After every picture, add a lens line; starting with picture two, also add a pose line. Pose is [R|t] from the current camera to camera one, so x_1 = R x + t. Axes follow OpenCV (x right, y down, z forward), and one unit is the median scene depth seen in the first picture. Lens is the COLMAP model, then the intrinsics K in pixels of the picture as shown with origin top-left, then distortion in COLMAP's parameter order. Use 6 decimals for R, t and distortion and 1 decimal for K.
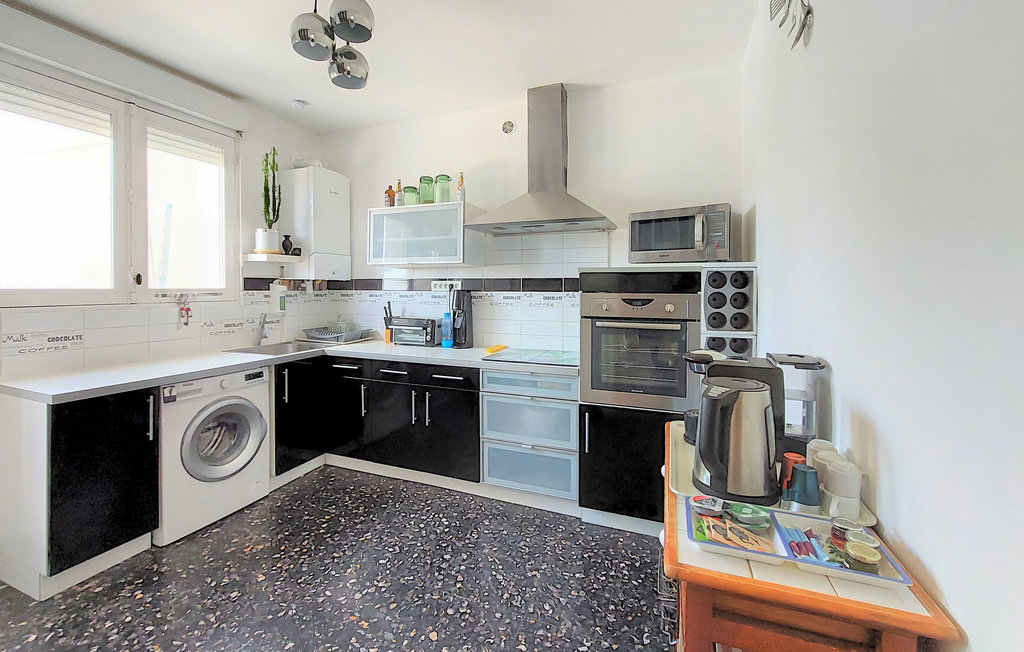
lens RADIAL K [[417.5, 0, 508.4], [0, 417.5, 289.3], [0, 0, 1]] dist [0.000082, -0.000001]
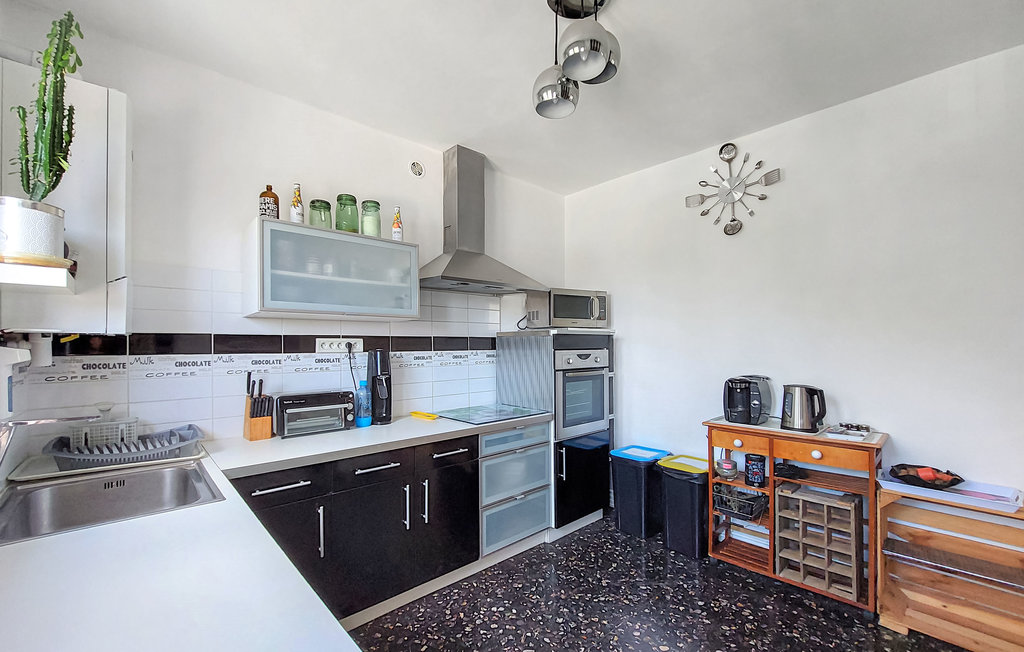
lens RADIAL K [[407.5, 0, 511.9], [0, 407.5, 336.3], [0, 0, 1]] dist [0.000188, -0.000011]
pose [[0.454787, 0.016649, 0.890444, -0.707944], [0.011902, 0.999622, -0.024769, -0.002716], [-0.890521, 0.021863, 0.454417, 0.433797]]
